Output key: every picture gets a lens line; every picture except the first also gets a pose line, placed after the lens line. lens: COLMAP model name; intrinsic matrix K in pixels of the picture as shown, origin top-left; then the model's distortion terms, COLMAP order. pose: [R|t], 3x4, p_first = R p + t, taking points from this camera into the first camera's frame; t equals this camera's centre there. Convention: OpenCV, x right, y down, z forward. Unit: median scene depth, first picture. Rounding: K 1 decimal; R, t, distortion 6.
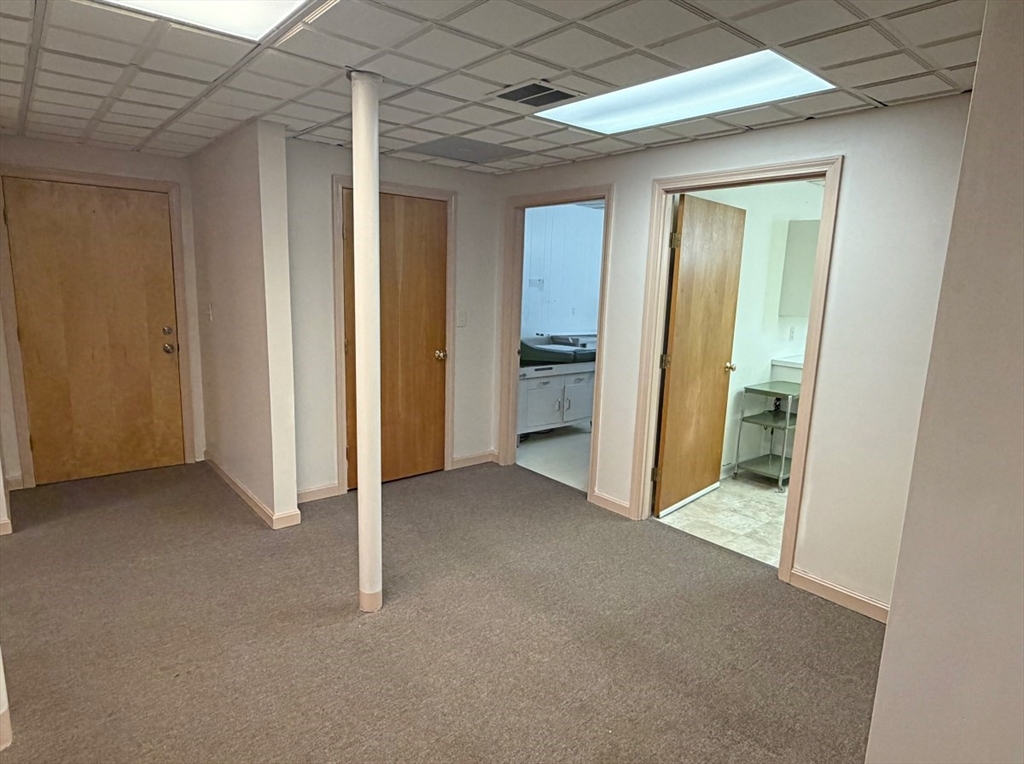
lens RADIAL K [[591.0, 0, 506.6], [0, 591.0, 380.8], [0, 0, 1]] dist [-0.003775, 0.004410]
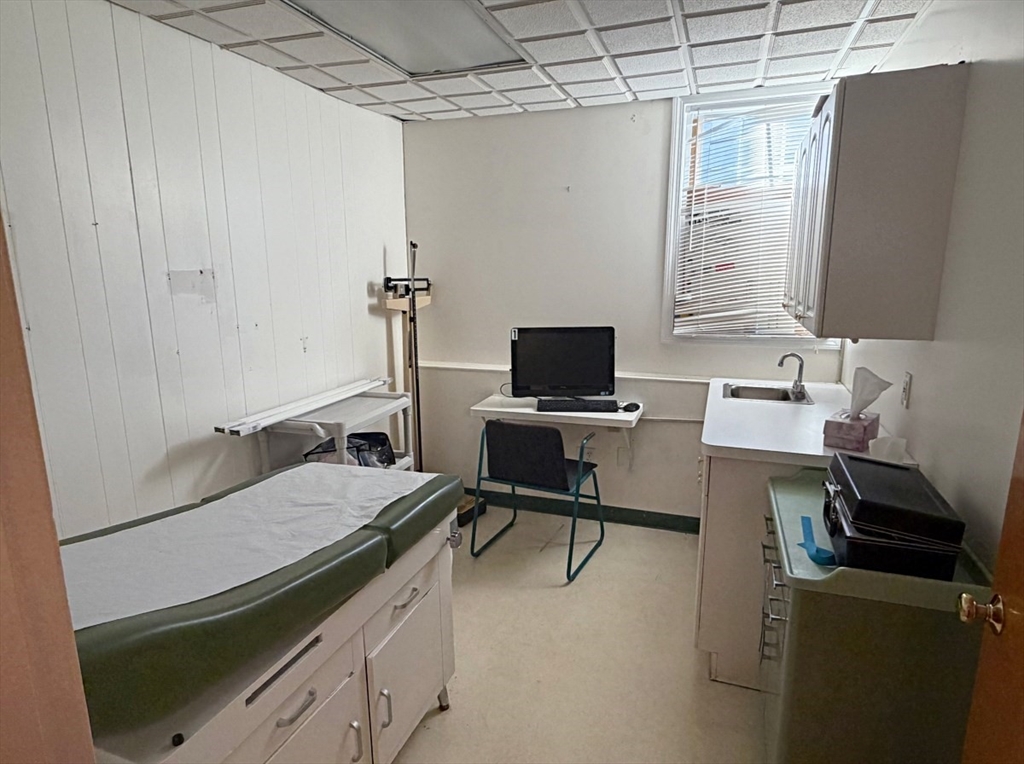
lens RADIAL K [[591.0, 0, 512.4], [0, 591.0, 383.5], [0, 0, 1]] dist [-0.003775, 0.004410]
pose [[0.860587, -0.145110, 0.488194, 0.034332], [0.131621, 0.989356, 0.062053, -0.104993], [-0.492002, 0.010854, 0.870526, 0.613654]]
